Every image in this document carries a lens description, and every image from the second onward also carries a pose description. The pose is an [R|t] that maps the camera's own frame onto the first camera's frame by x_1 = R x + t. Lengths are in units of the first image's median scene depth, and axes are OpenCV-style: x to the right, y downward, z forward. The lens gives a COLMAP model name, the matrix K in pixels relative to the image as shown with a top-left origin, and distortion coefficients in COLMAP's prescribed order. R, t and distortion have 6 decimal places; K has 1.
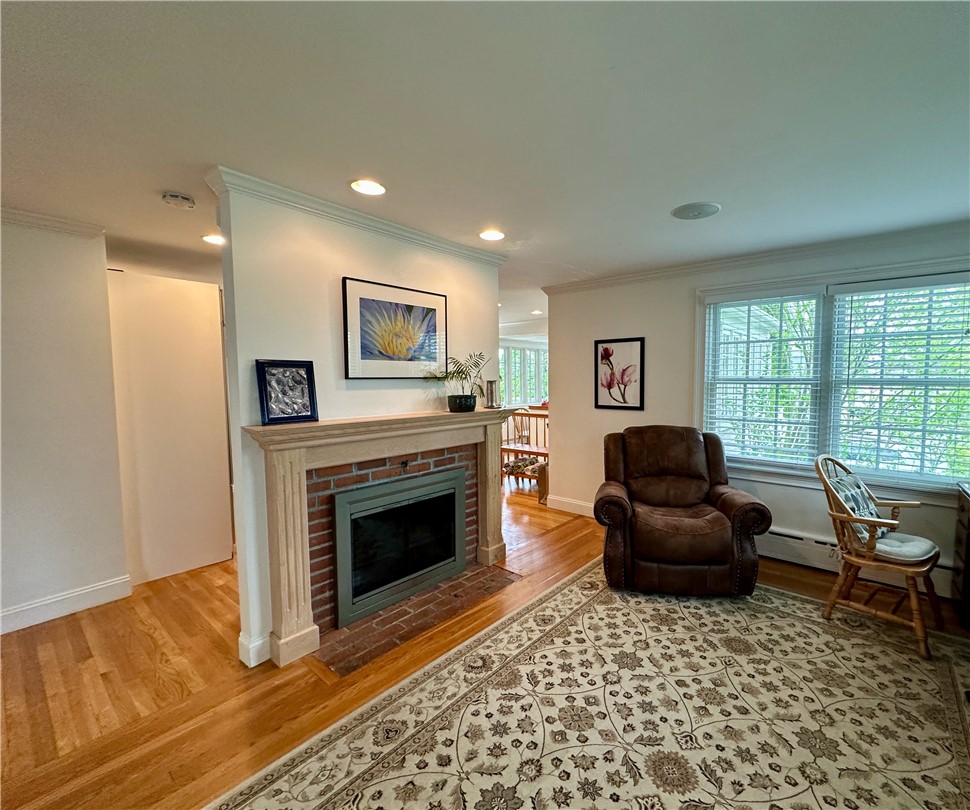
lens RADIAL K [[410.2, 0, 486.9], [0, 410.2, 400.0], [0, 0, 1]] dist [-0.000593, -0.000046]
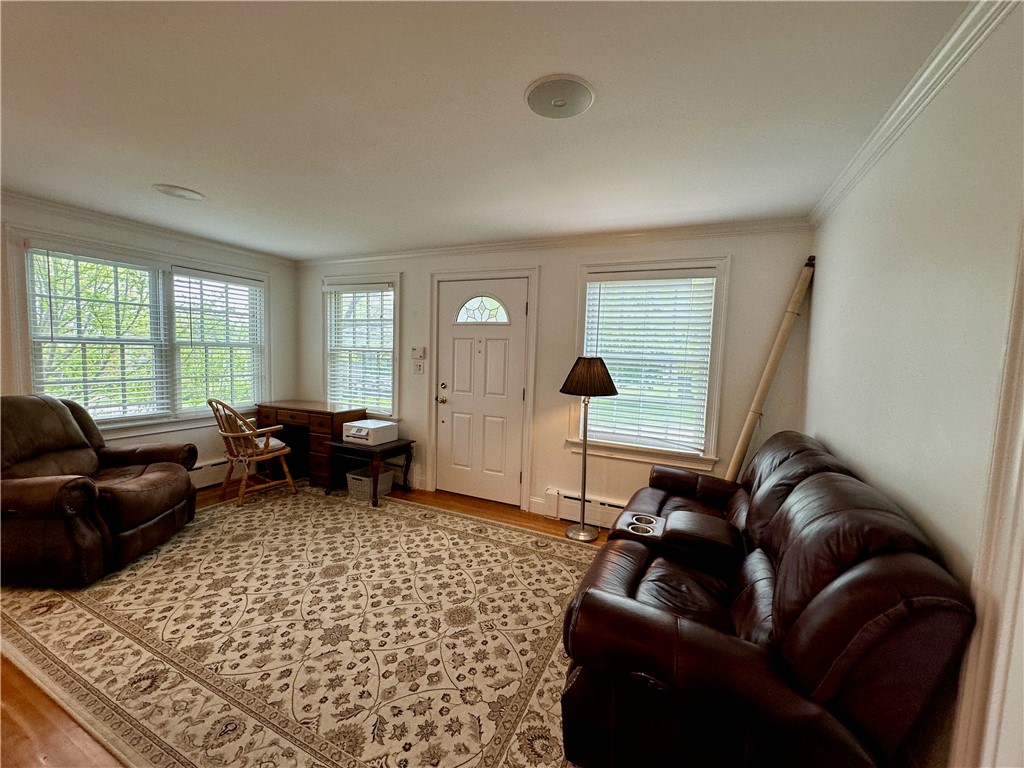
lens RADIAL K [[412.9, 0, 512.4], [0, 412.9, 384.5], [0, 0, 1]] dist [0.009249, 0.000041]
pose [[-0.227663, -0.085924, 0.969942, -0.918033], [0.023065, 0.995344, 0.093588, -0.021553], [-0.973467, 0.043679, -0.224621, 0.418544]]
